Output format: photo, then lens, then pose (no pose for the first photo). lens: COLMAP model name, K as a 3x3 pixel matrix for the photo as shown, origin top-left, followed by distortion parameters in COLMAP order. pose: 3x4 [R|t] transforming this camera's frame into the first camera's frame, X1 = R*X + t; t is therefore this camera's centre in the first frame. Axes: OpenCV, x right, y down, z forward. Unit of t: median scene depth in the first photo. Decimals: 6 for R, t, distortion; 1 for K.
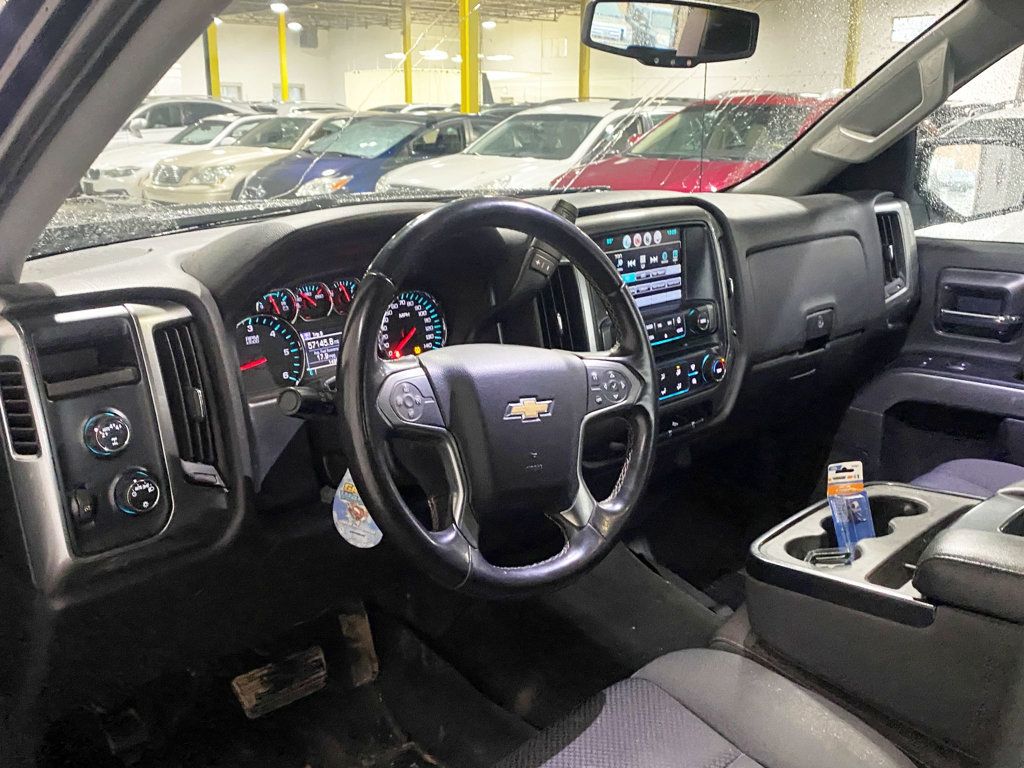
lens RADIAL K [[932.9, 0, 512.0], [0, 932.9, 384.0], [0, 0, 1]] dist [0.080758, -0.355290]
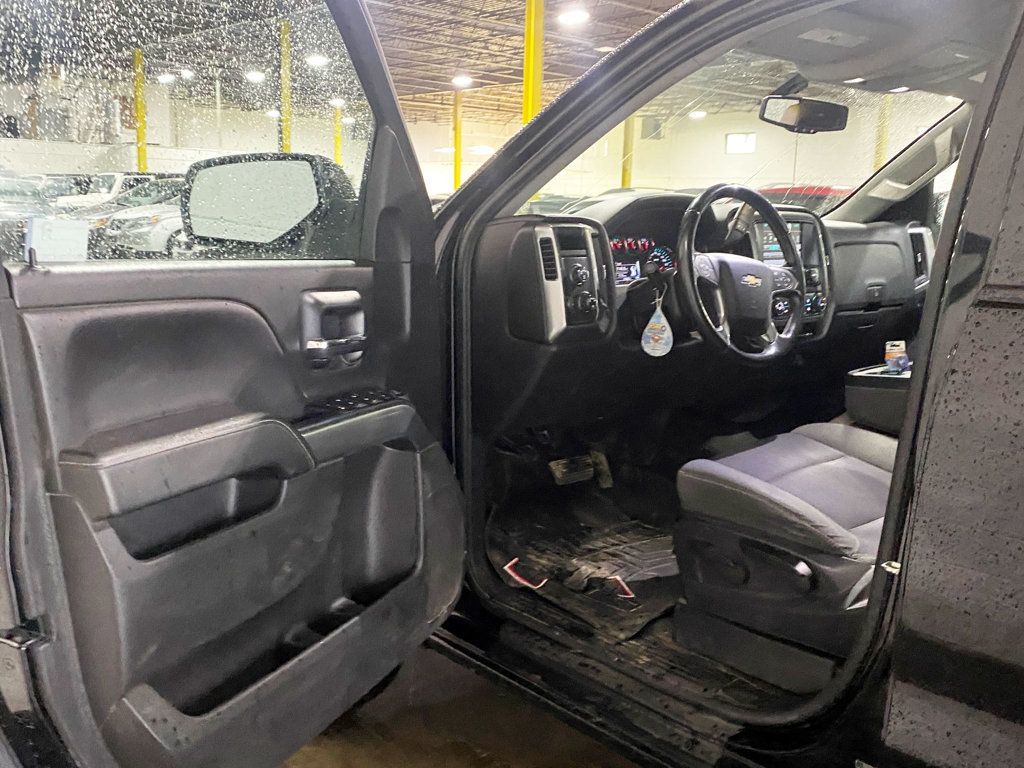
lens RADIAL K [[932.9, 0, 512.0], [0, 932.9, 384.0], [0, 0, 1]] dist [0.080758, -0.355290]
pose [[0.999080, 0.030390, -0.030256, -0.311434], [-0.033139, 0.994928, -0.094973, 0.328919], [0.027217, 0.095888, 0.995020, -0.777175]]
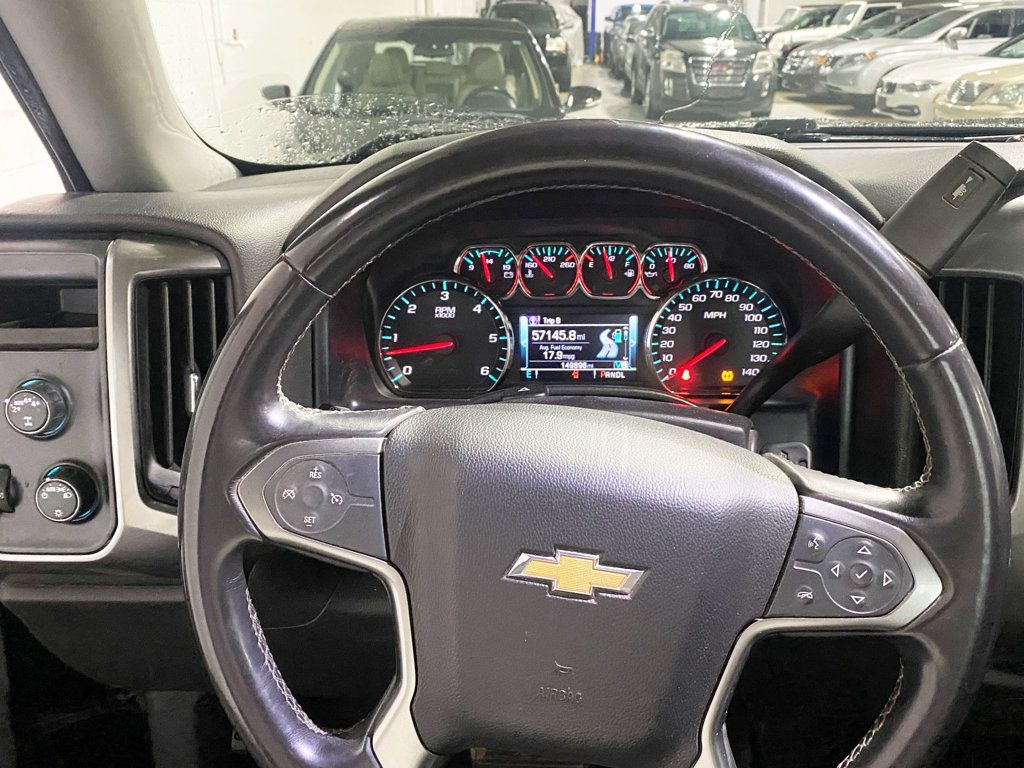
lens RADIAL K [[952.4, 0, 512.0], [0, 952.4, 384.0], [0, 0, 1]] dist [0.004194, 0.004525]
pose [[0.695208, 0.242272, -0.676750, 0.202244], [-0.188705, 0.969980, 0.153395, -0.090390], [0.693597, 0.021065, 0.720055, 0.413378]]
